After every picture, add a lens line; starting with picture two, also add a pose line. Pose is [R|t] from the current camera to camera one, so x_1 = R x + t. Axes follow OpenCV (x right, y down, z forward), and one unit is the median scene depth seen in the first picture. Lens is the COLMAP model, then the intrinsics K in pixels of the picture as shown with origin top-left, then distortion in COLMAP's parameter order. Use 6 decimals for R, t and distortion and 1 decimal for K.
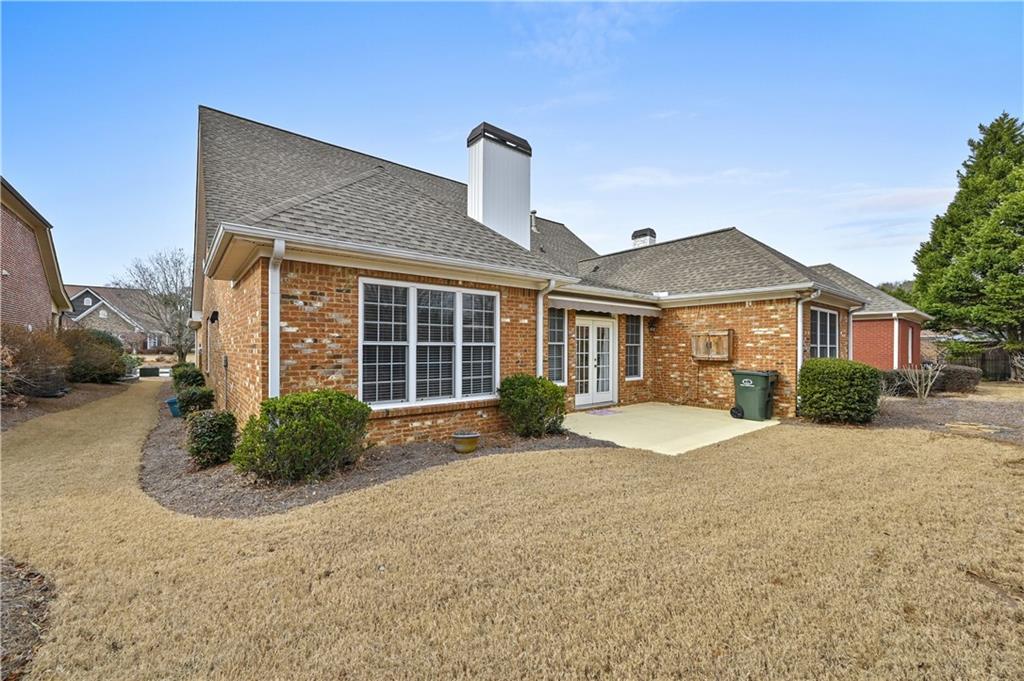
lens RADIAL K [[407.0, 0, 510.2], [0, 407.0, 347.6], [0, 0, 1]] dist [-0.001153, 0.000122]
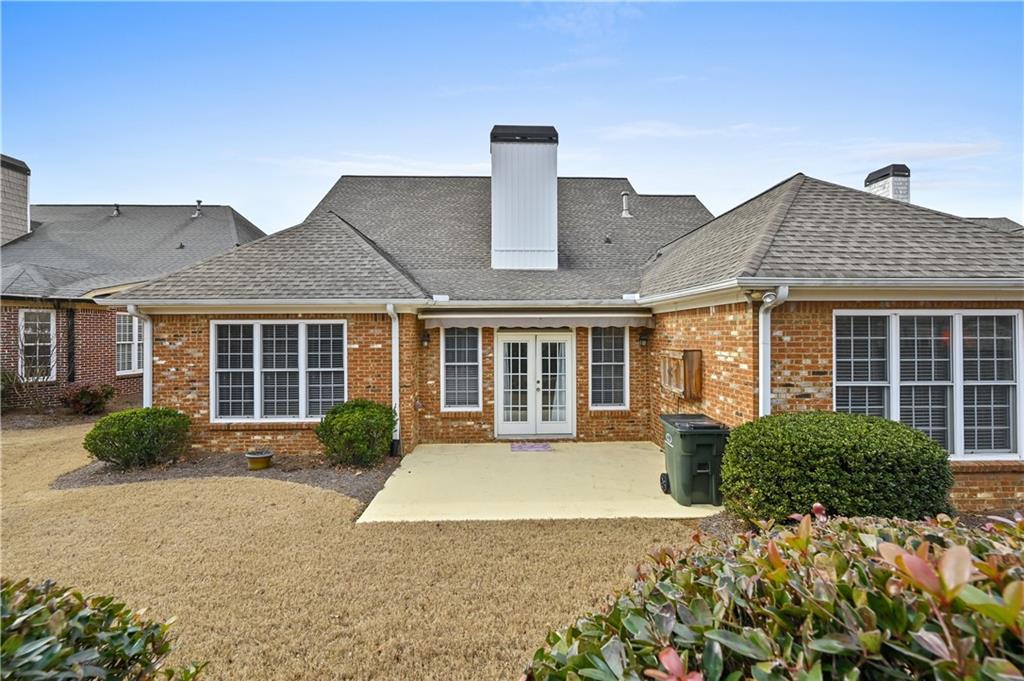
lens RADIAL K [[407.0, 0, 510.4], [0, 407.0, 332.7], [0, 0, 1]] dist [-0.001153, 0.000122]
pose [[0.799265, -0.007299, -0.600934, 0.933413], [0.006267, 0.999973, -0.003810, -0.095842], [0.600946, -0.000721, 0.799289, 0.418648]]
